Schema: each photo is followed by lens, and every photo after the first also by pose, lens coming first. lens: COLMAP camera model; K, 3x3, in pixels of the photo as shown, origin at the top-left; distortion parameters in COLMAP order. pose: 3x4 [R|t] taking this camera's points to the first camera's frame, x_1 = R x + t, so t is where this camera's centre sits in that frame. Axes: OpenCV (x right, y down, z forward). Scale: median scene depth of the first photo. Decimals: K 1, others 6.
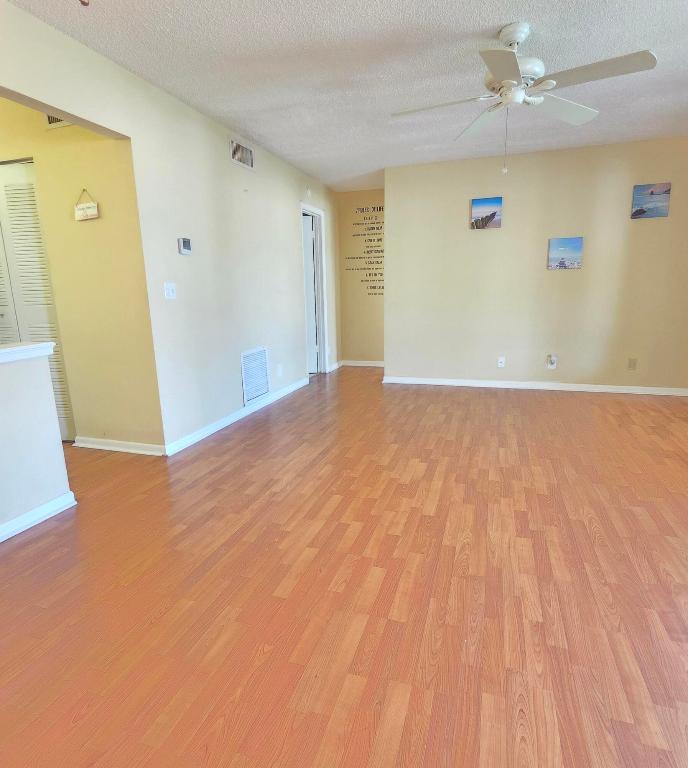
lens RADIAL K [[451.9, 0, 344.0], [0, 451.9, 384.0], [0, 0, 1]] dist [-0.004350, -0.002334]
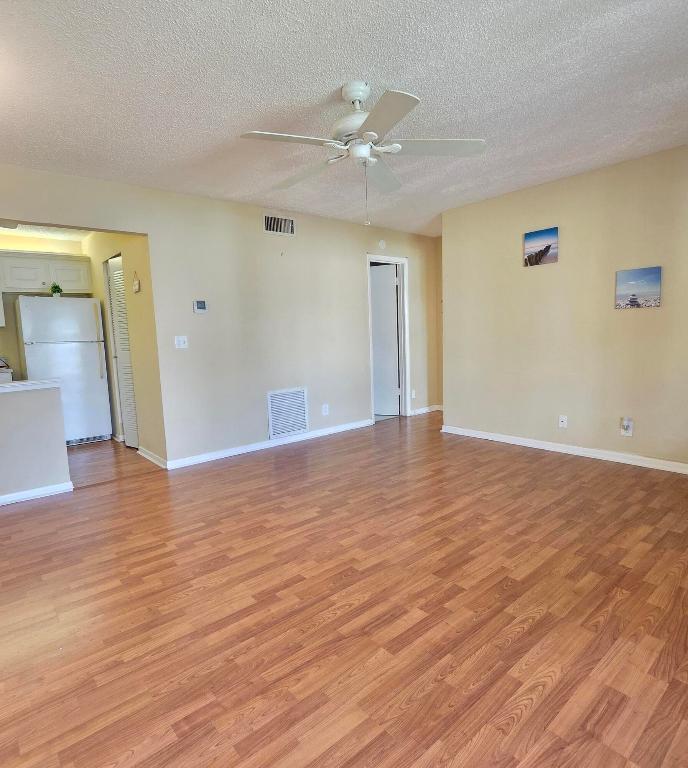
lens RADIAL K [[451.9, 0, 344.0], [0, 451.9, 384.0], [0, 0, 1]] dist [-0.004350, -0.002334]
pose [[0.854030, 0.050105, -0.517806, 0.629951], [-0.089898, 0.994591, -0.052030, -0.054703], [0.512398, 0.090985, 0.853914, 0.130224]]
